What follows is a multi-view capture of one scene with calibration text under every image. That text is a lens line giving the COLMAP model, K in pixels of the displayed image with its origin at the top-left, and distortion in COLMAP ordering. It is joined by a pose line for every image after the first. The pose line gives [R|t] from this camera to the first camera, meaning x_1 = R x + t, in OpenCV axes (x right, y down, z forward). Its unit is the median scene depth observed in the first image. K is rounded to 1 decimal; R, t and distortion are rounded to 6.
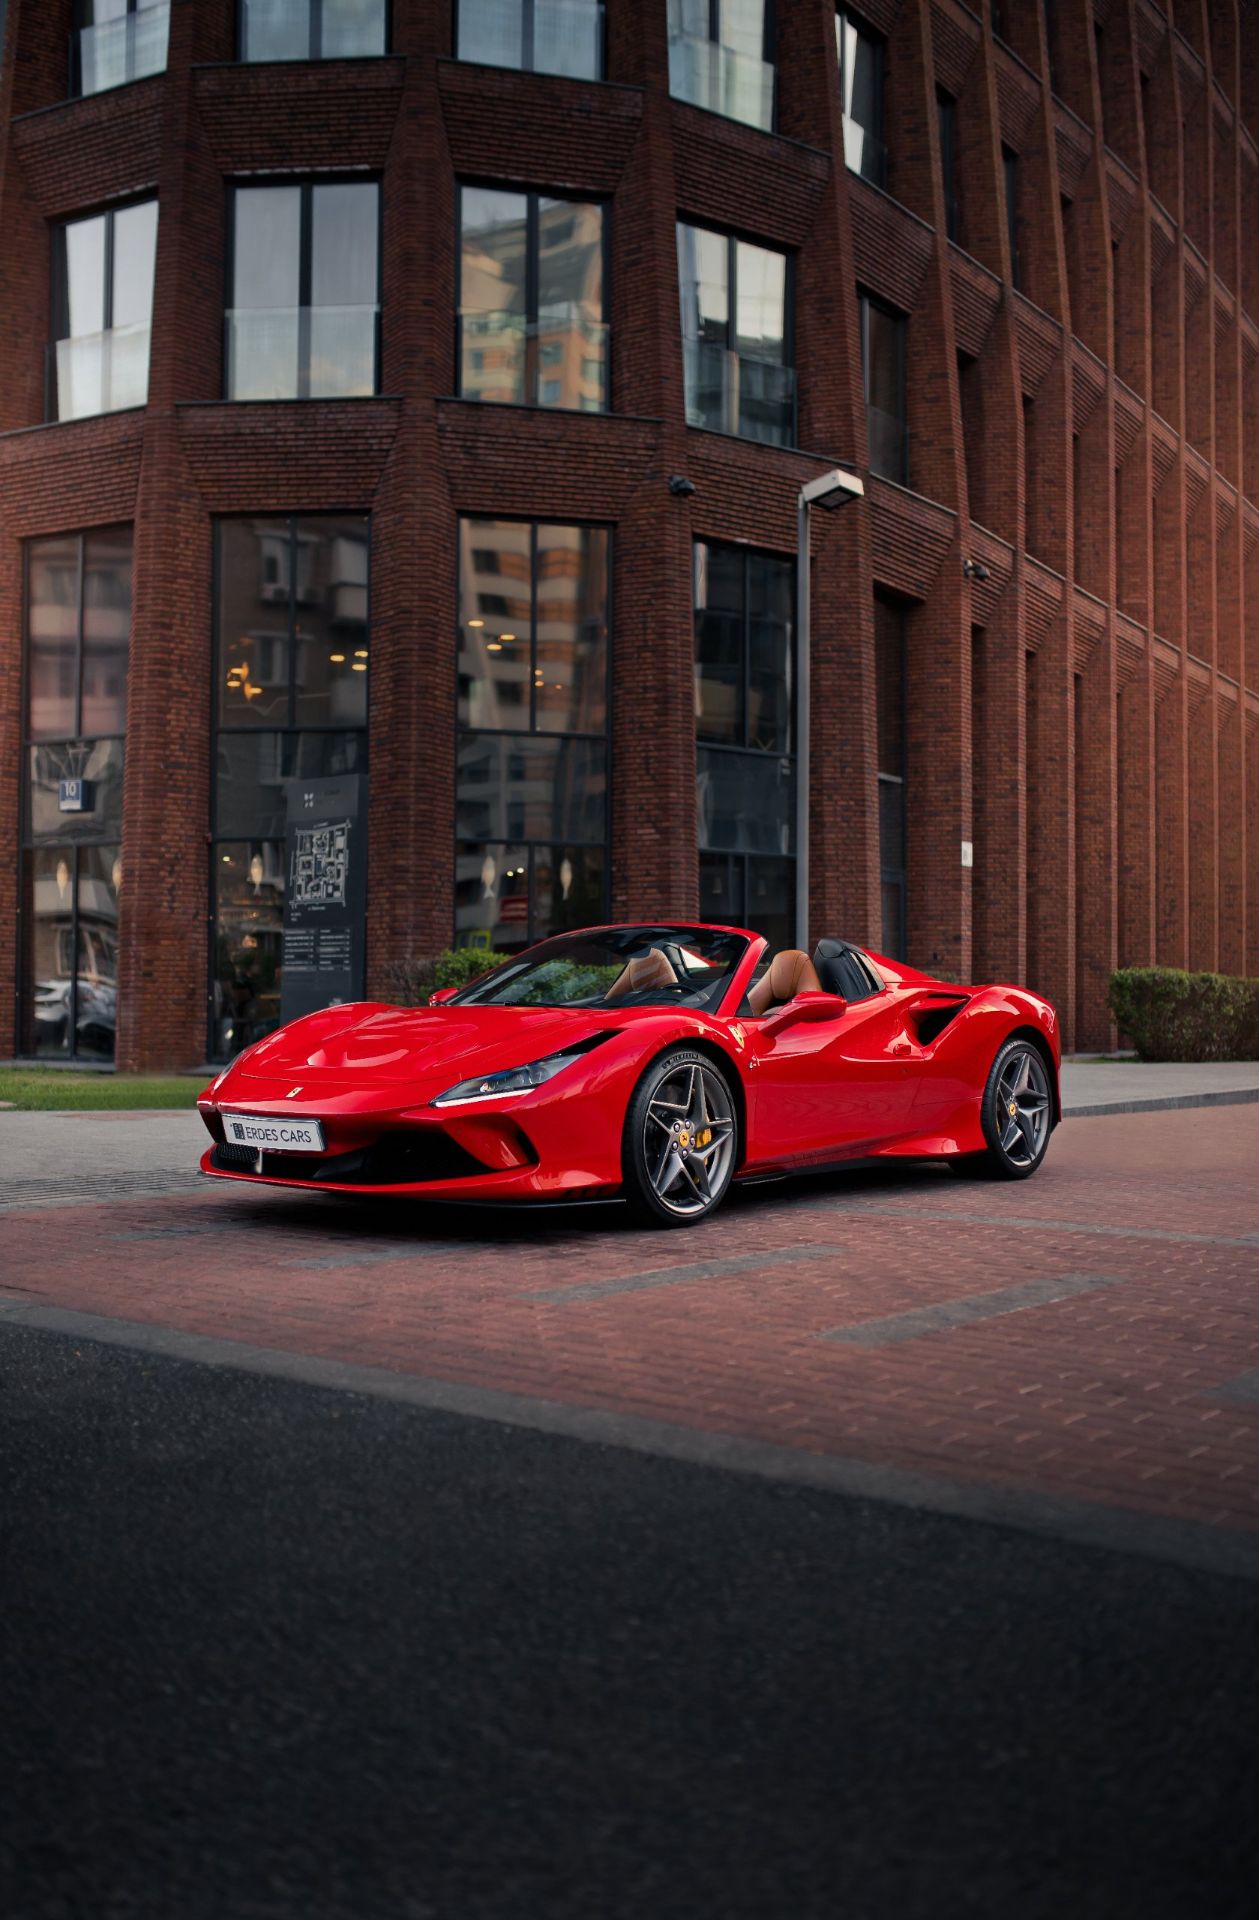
lens RADIAL K [[1824.4, 0, 633.4], [0, 1824.4, 957.4], [0, 0, 1]] dist [-0.069807, 0.081863]
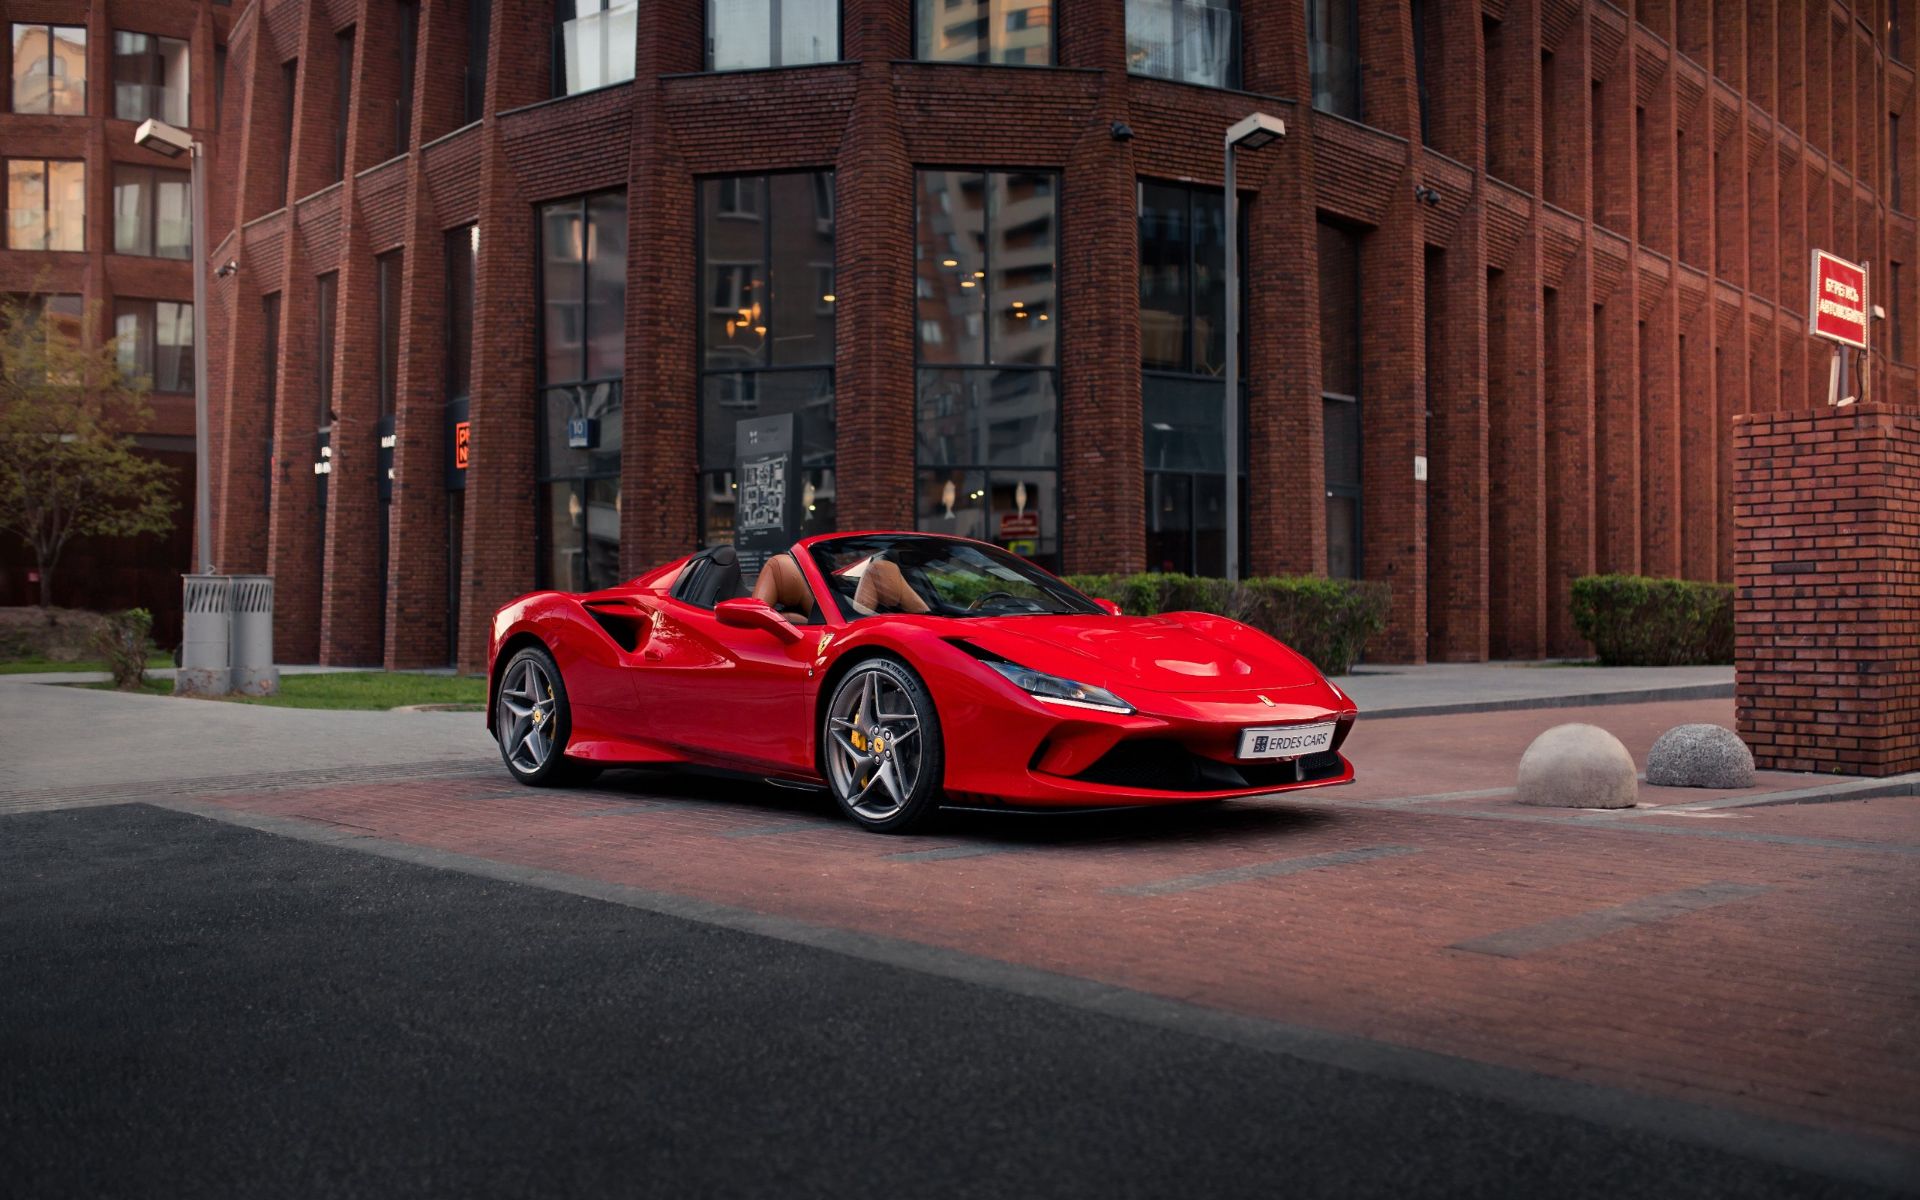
lens RADIAL K [[1807.4, 0, 975.9], [0, 1807.4, 616.0], [0, 0, 1]] dist [-0.073253, 0.102902]
pose [[0.991410, -0.010418, -0.130377, 0.072639], [0.013651, 0.999620, 0.023928, -0.000270], [0.130078, -0.025502, 0.991176, -0.066412]]
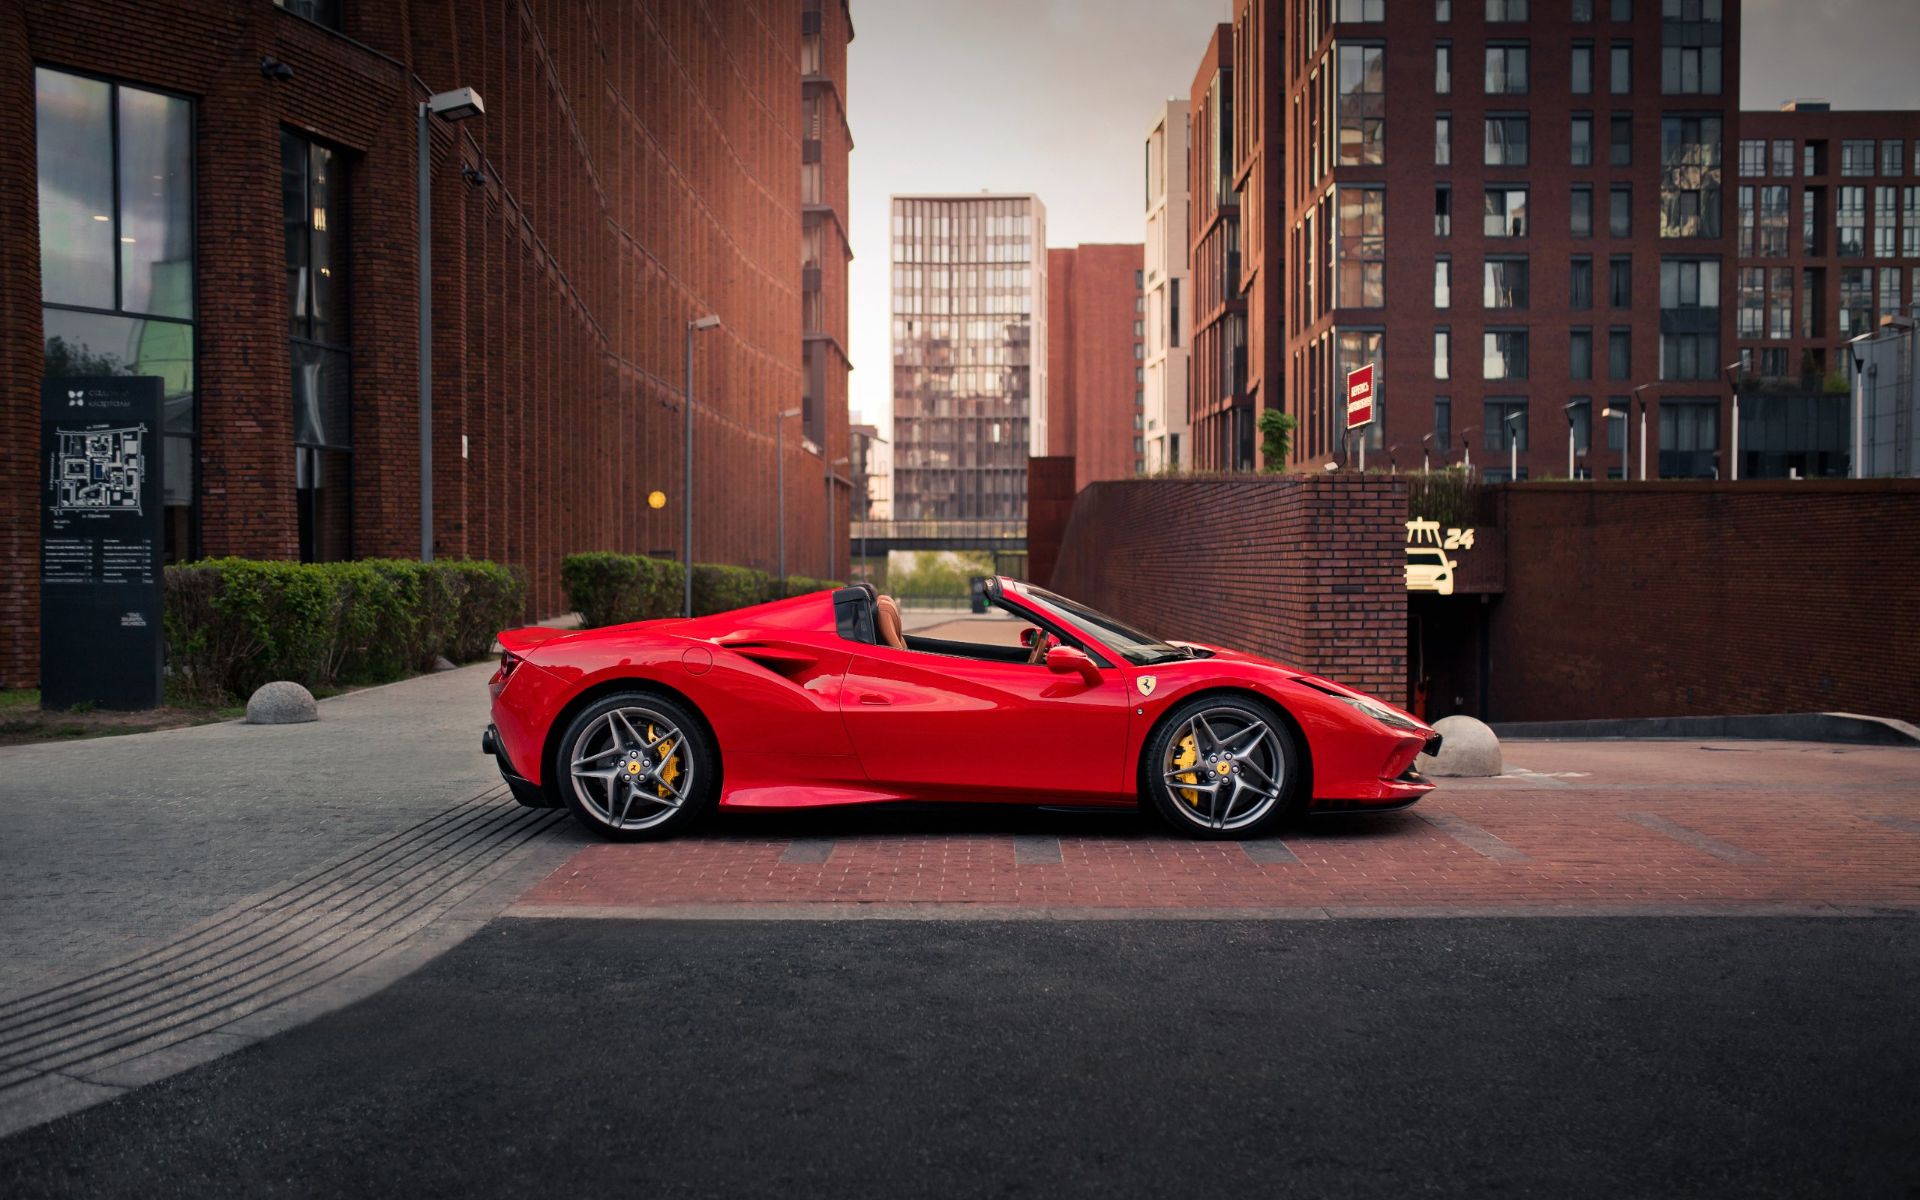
lens RADIAL K [[1804.8, 0, 963.9], [0, 1804.8, 635.5], [0, 0, 1]] dist [-0.075779, 0.101854]
pose [[0.779129, -0.030280, 0.626132, -0.279414], [-0.013505, 0.997790, 0.065059, -0.021797], [-0.626719, -0.059145, 0.776998, 0.005149]]
